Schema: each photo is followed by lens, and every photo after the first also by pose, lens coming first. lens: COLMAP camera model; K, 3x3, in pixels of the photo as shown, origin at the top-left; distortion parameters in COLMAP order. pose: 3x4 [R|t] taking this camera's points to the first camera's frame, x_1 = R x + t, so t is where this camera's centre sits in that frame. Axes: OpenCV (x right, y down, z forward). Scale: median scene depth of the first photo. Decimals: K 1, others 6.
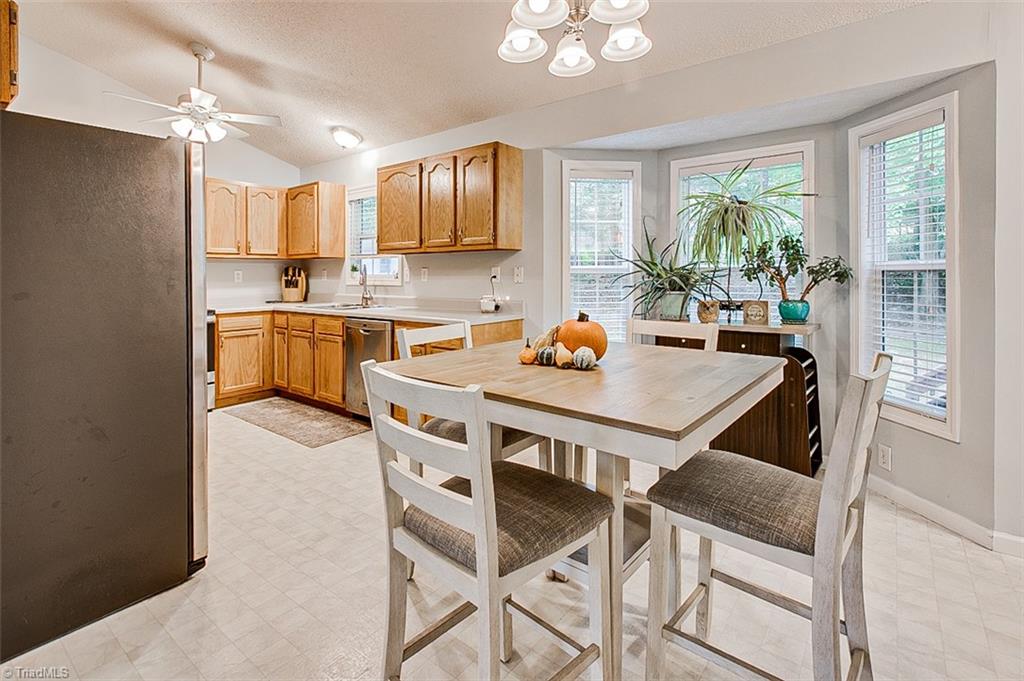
lens RADIAL K [[488.3, 0, 515.2], [0, 488.3, 264.2], [0, 0, 1]] dist [-0.003663, 0.001347]
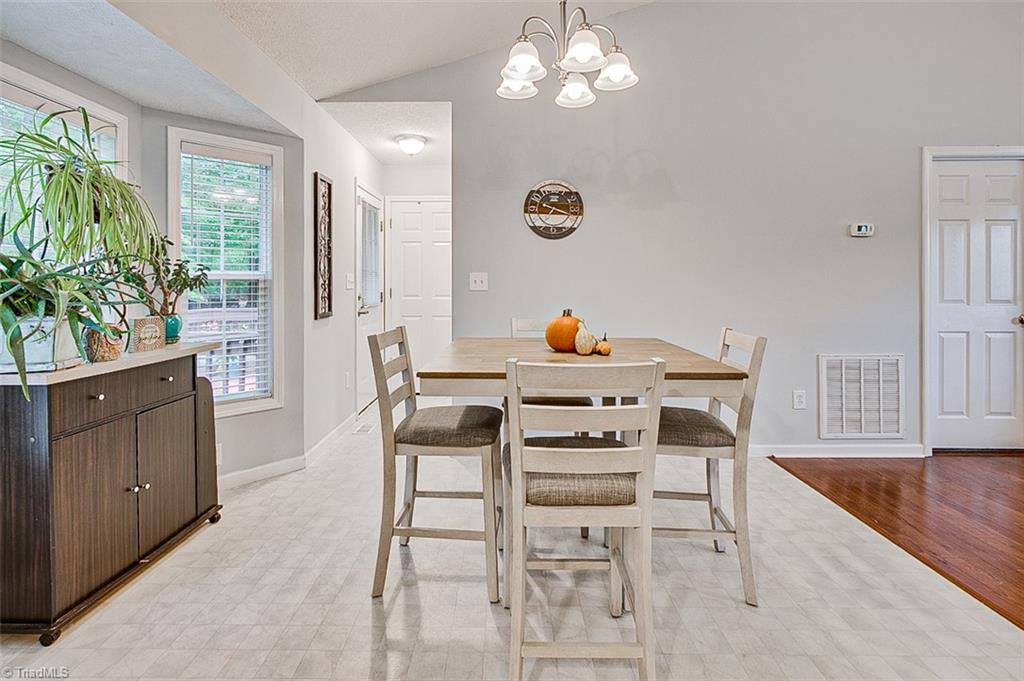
lens RADIAL K [[488.3, 0, 492.5], [0, 488.3, 284.6], [0, 0, 1]] dist [-0.003663, 0.001347]
pose [[-0.591211, 0.005572, 0.806498, -0.290794], [-0.009587, 0.999857, -0.013936, 0.020858], [-0.806460, -0.015971, -0.591073, 0.724518]]
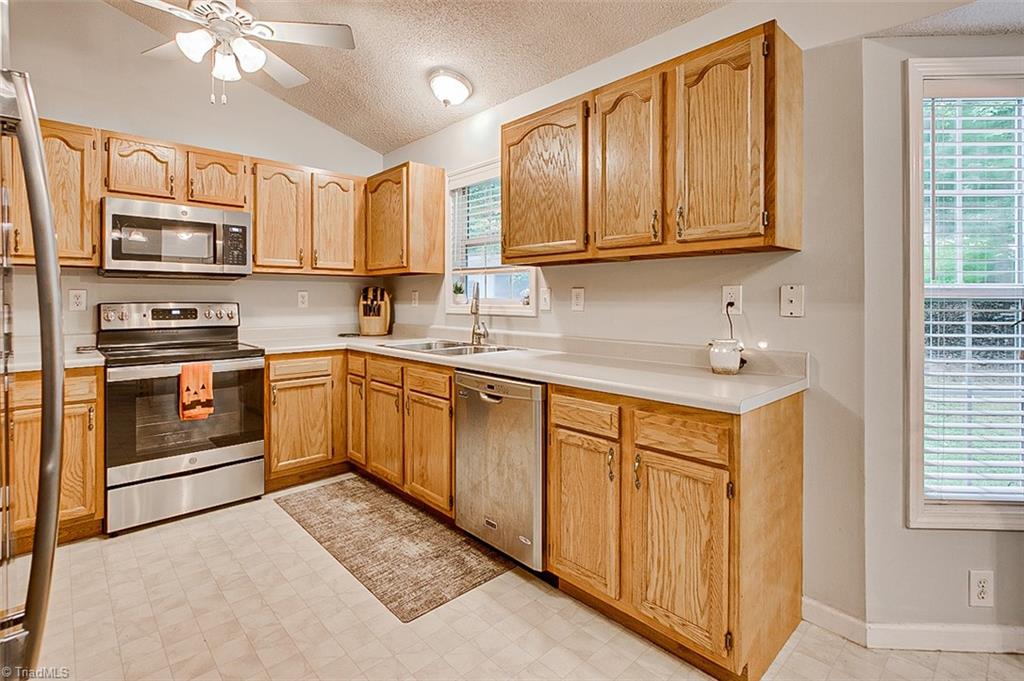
lens RADIAL K [[488.3, 0, 503.9], [0, 488.3, 298.0], [0, 0, 1]] dist [-0.003663, 0.001347]
pose [[0.985218, 0.007219, -0.171153, -0.174682], [-0.004236, 0.999833, 0.017783, 0.009901], [0.171253, -0.016795, 0.985084, 0.395094]]
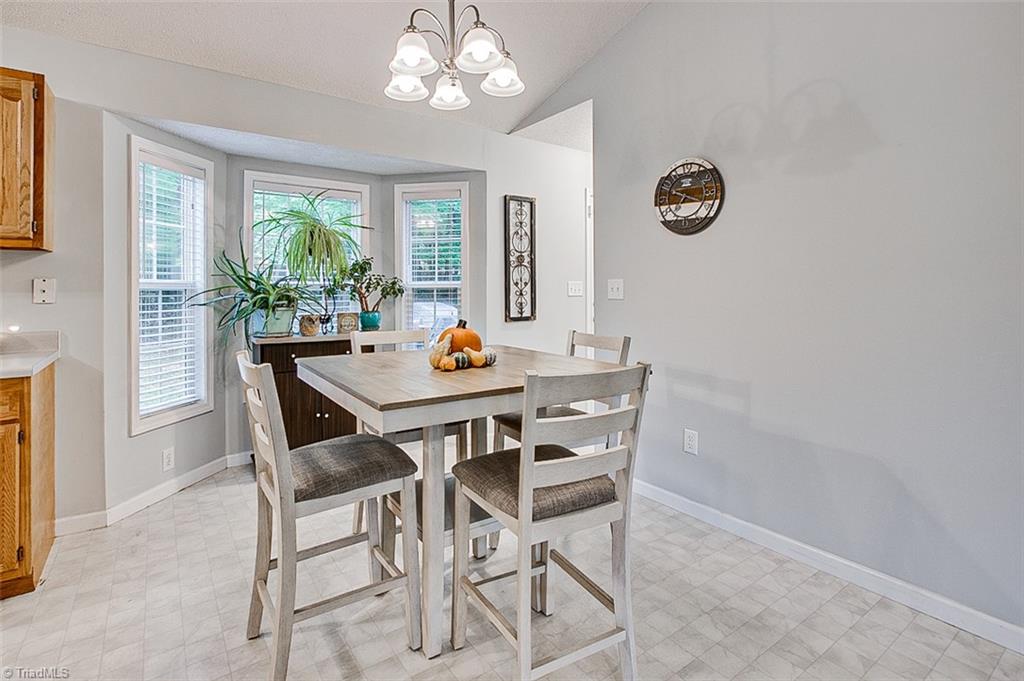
lens RADIAL K [[488.3, 0, 500.4], [0, 488.3, 286.8], [0, 0, 1]] dist [-0.003663, 0.001347]
pose [[0.294278, 0.010248, 0.955665, -0.370434], [-0.017383, 0.999834, -0.005369, 0.008498], [-0.955562, -0.015033, 0.294407, 0.214342]]
